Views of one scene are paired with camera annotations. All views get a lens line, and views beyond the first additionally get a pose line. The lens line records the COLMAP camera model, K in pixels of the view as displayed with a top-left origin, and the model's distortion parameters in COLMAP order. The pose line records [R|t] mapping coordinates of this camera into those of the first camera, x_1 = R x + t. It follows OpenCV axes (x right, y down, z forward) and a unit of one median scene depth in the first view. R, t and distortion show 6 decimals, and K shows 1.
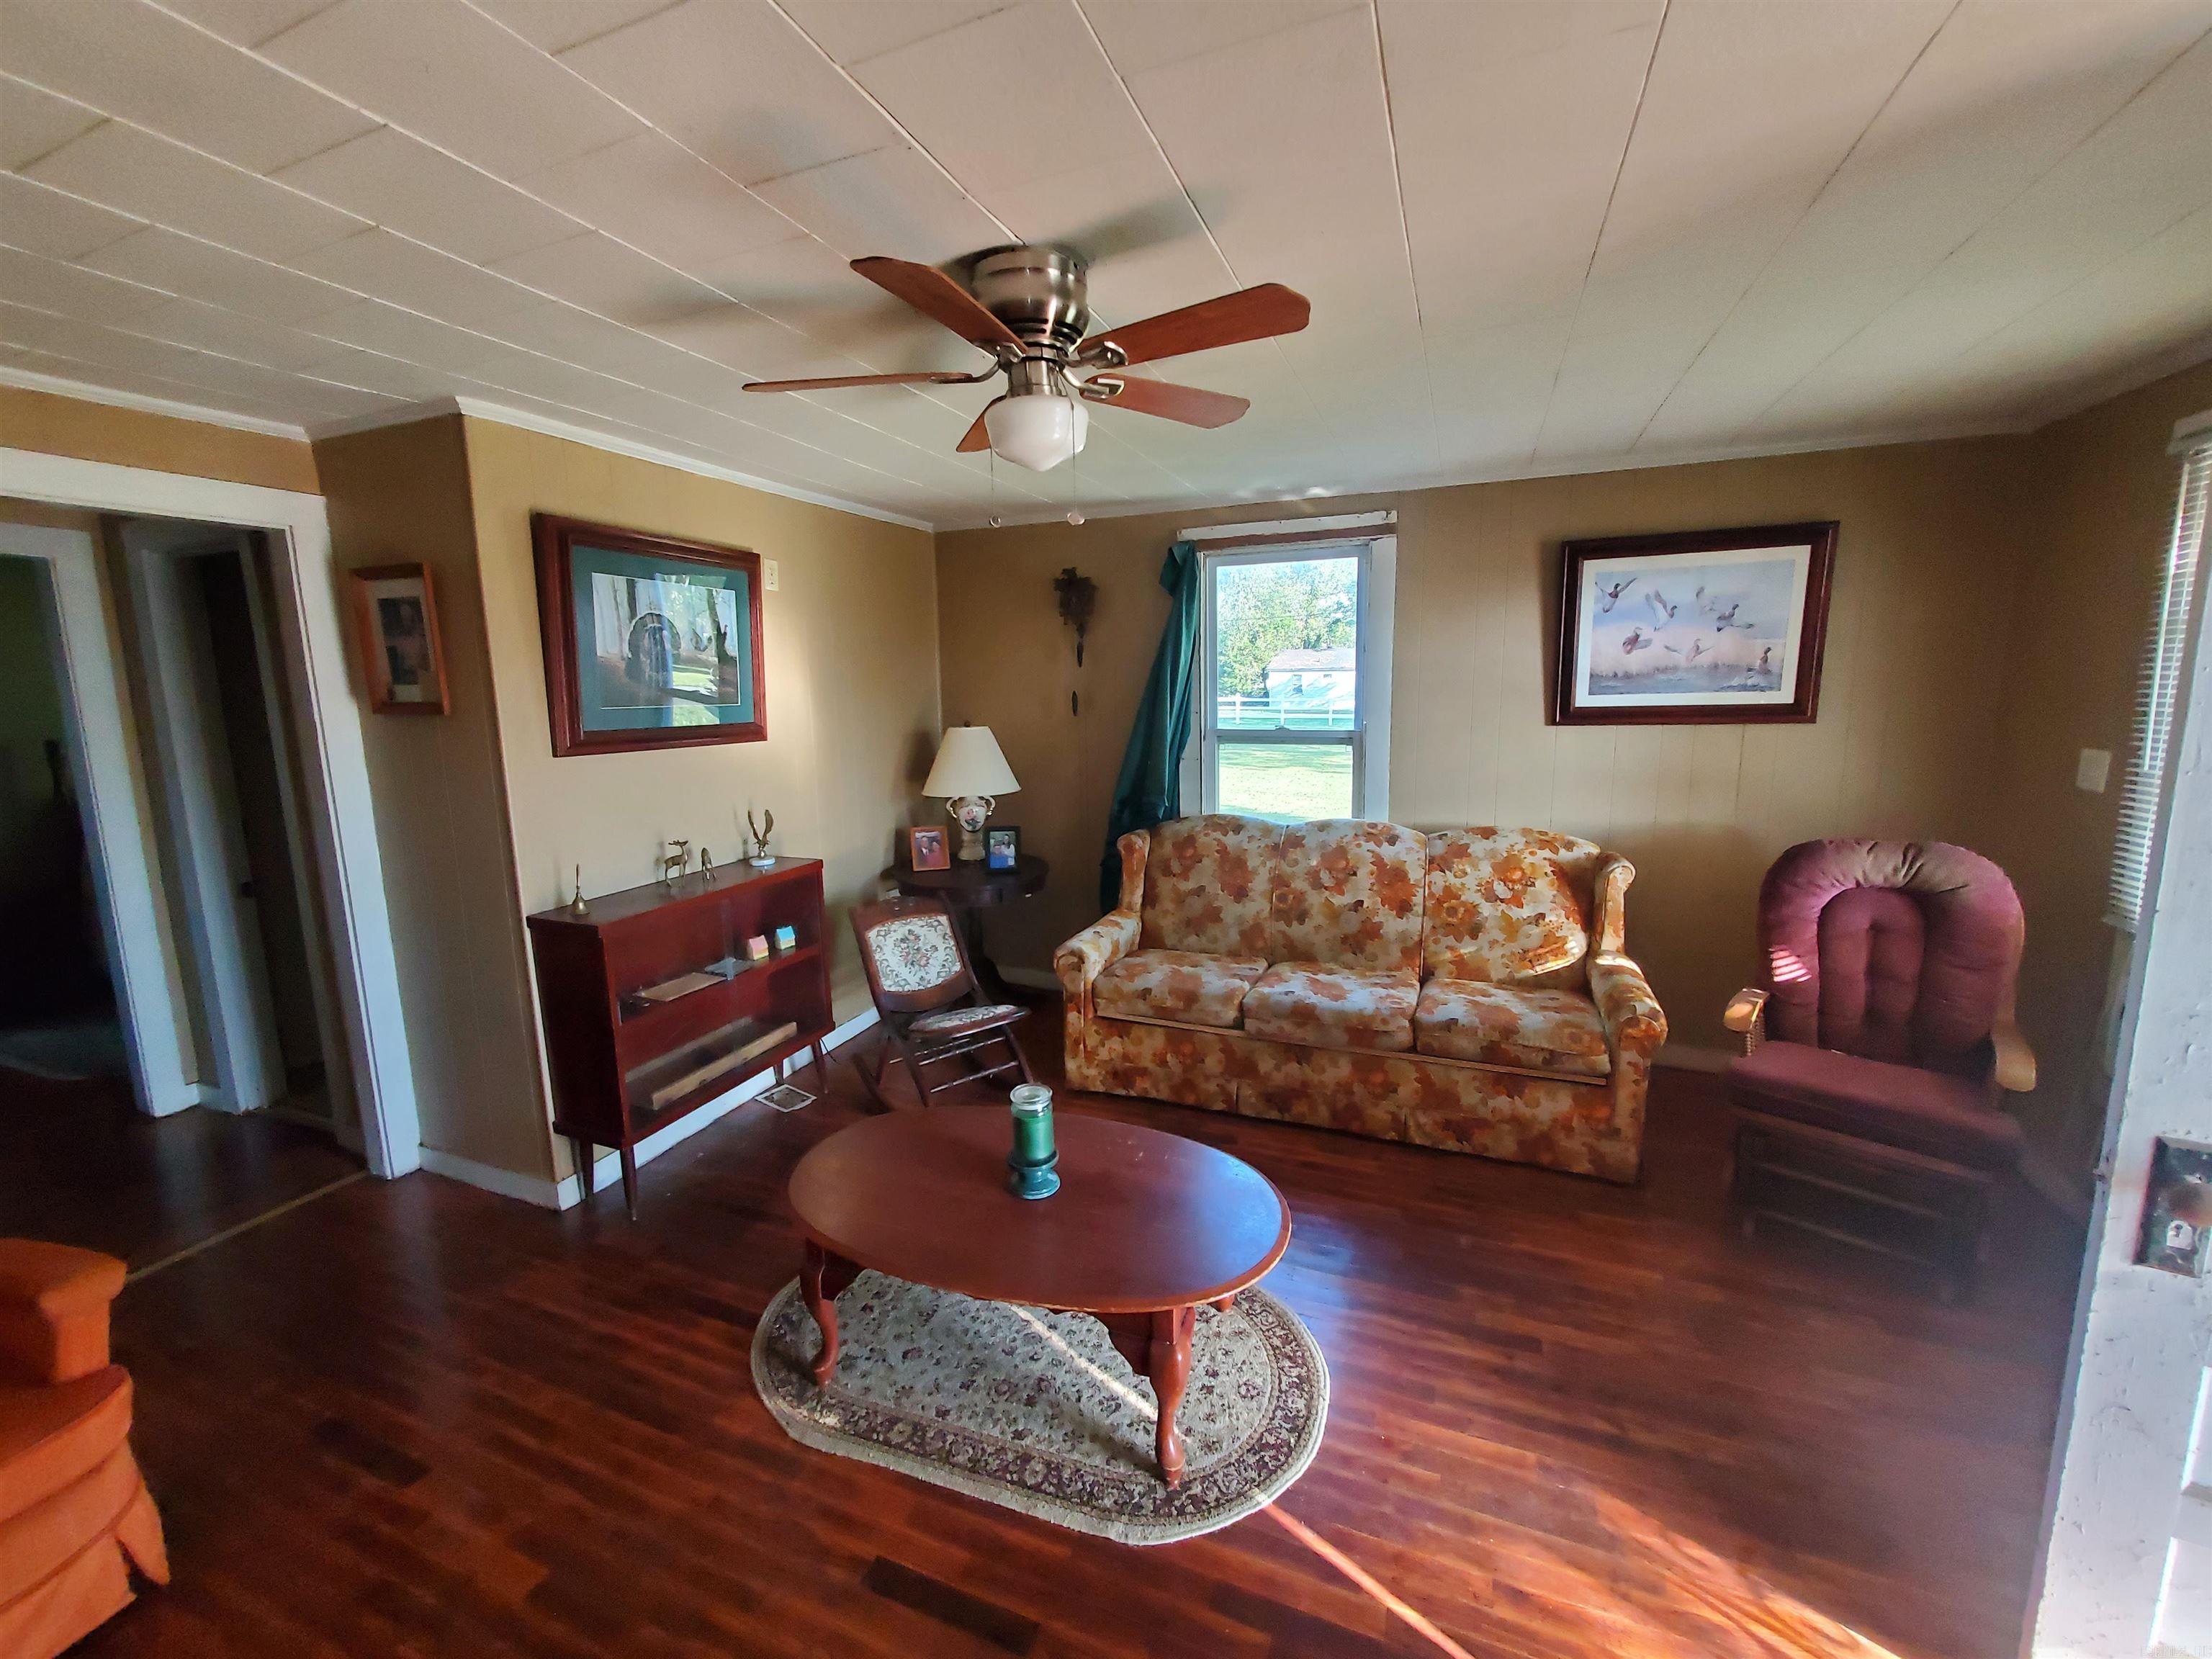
lens RADIAL K [[880.7, 0, 1104.2], [0, 880.7, 813.6], [0, 0, 1]] dist [-0.002333, -0.000120]
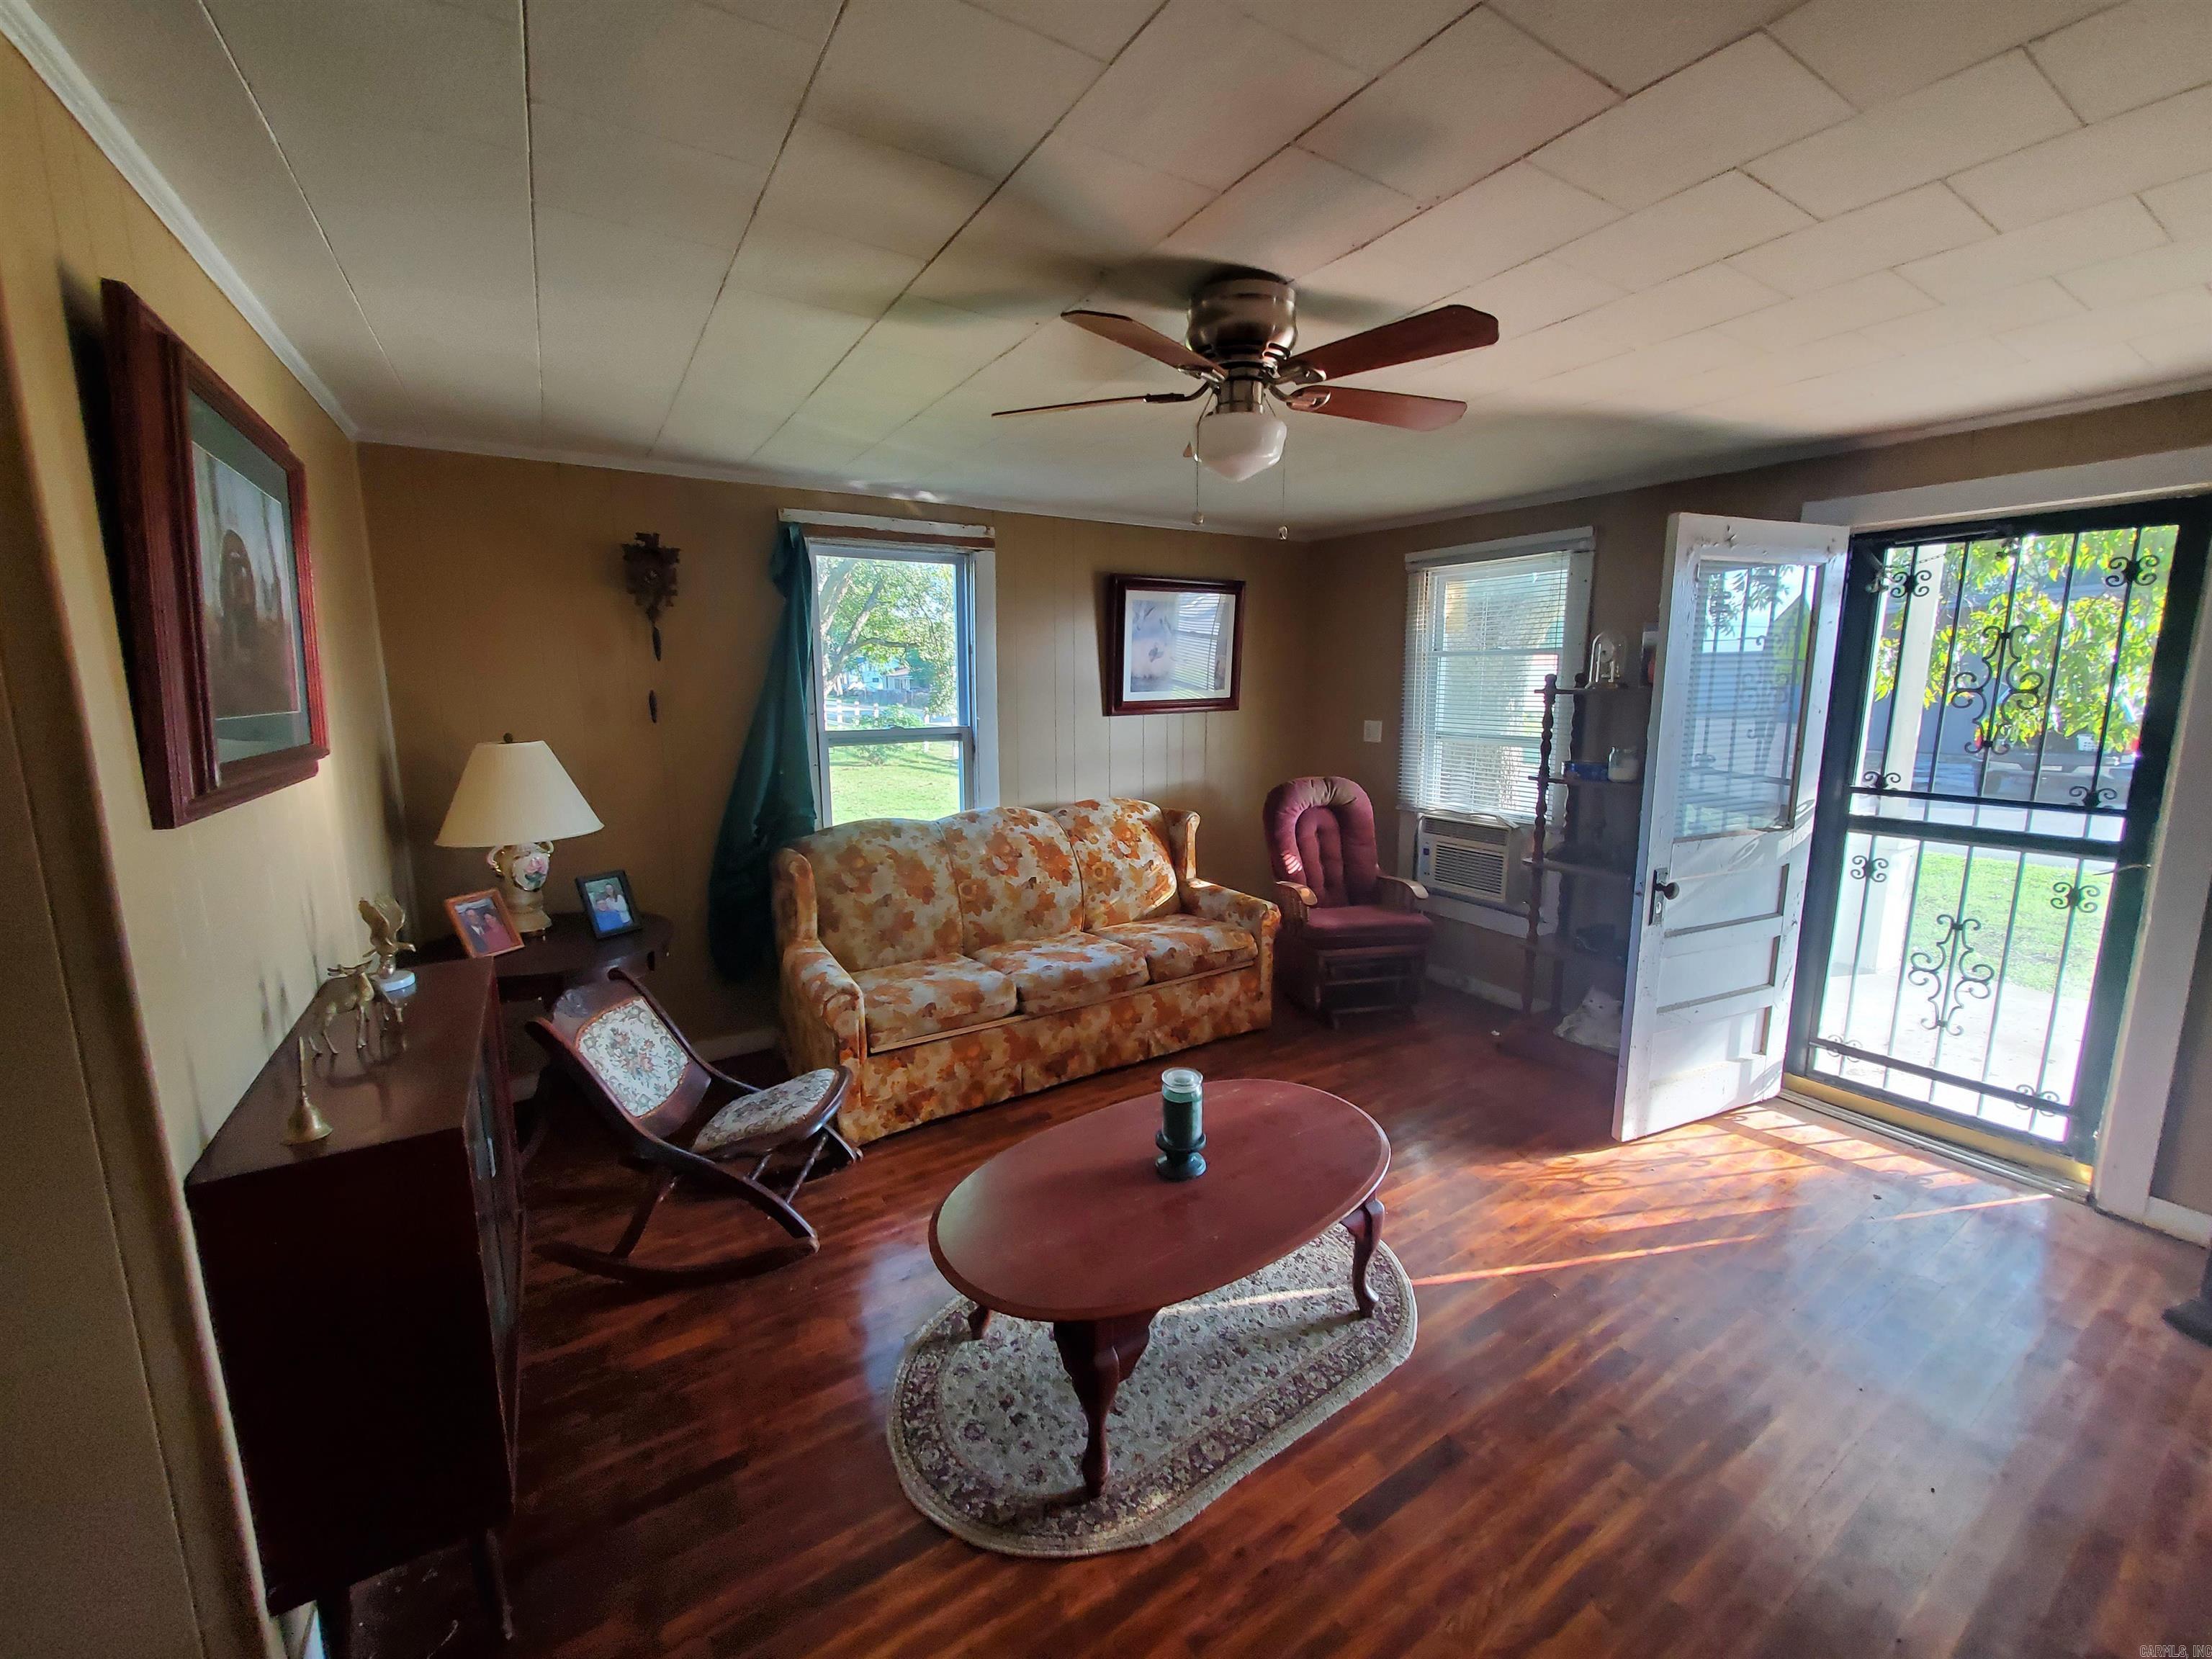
lens RADIAL K [[879.6, 0, 1107.0], [0, 879.6, 818.1], [0, 0, 1]] dist [-0.012517, 0.000215]
pose [[0.580448, -0.114945, 0.806143, -0.569612], [0.116854, 0.991498, 0.057236, -0.029958], [-0.805869, 0.060978, 0.588946, 0.279732]]
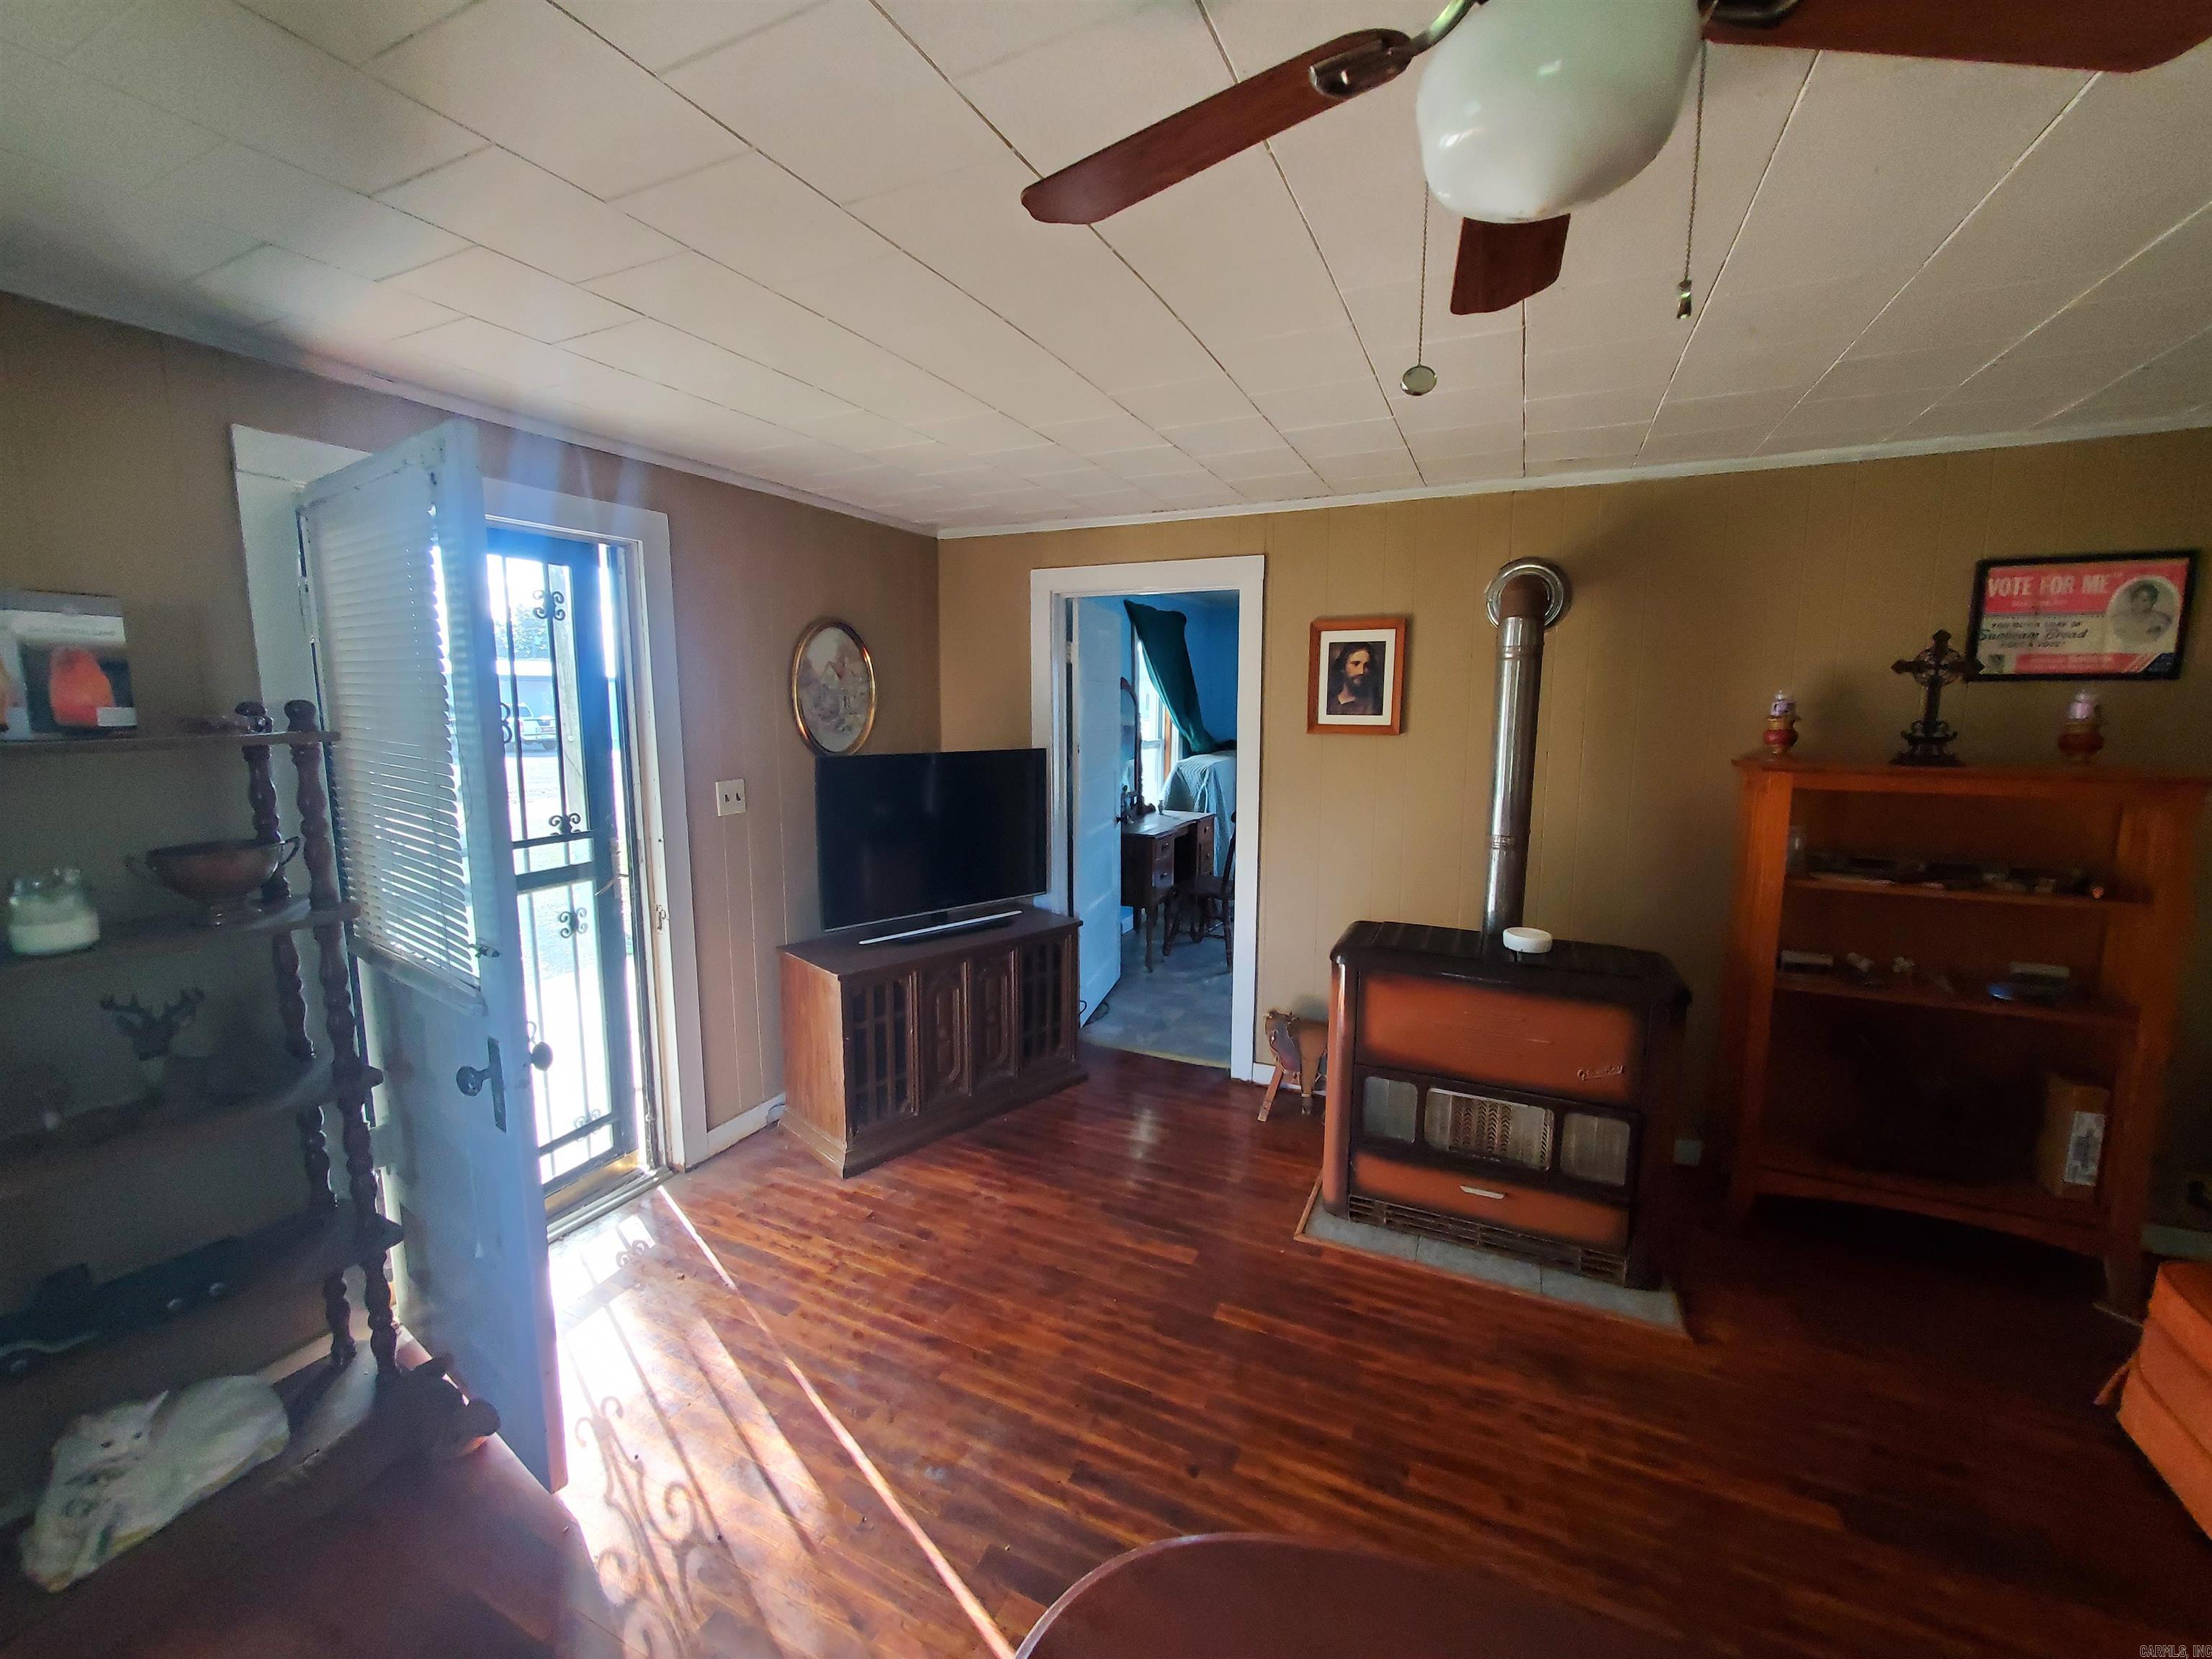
lens RADIAL K [[882.9, 0, 1109.6], [0, 882.9, 819.1], [0, 0, 1]] dist [-0.000124, -0.000040]
pose [[-0.998567, 0.012244, 0.052097, 0.055904], [0.026388, 0.959555, 0.280283, -0.122752], [-0.046558, 0.281256, -0.958503, 0.794482]]
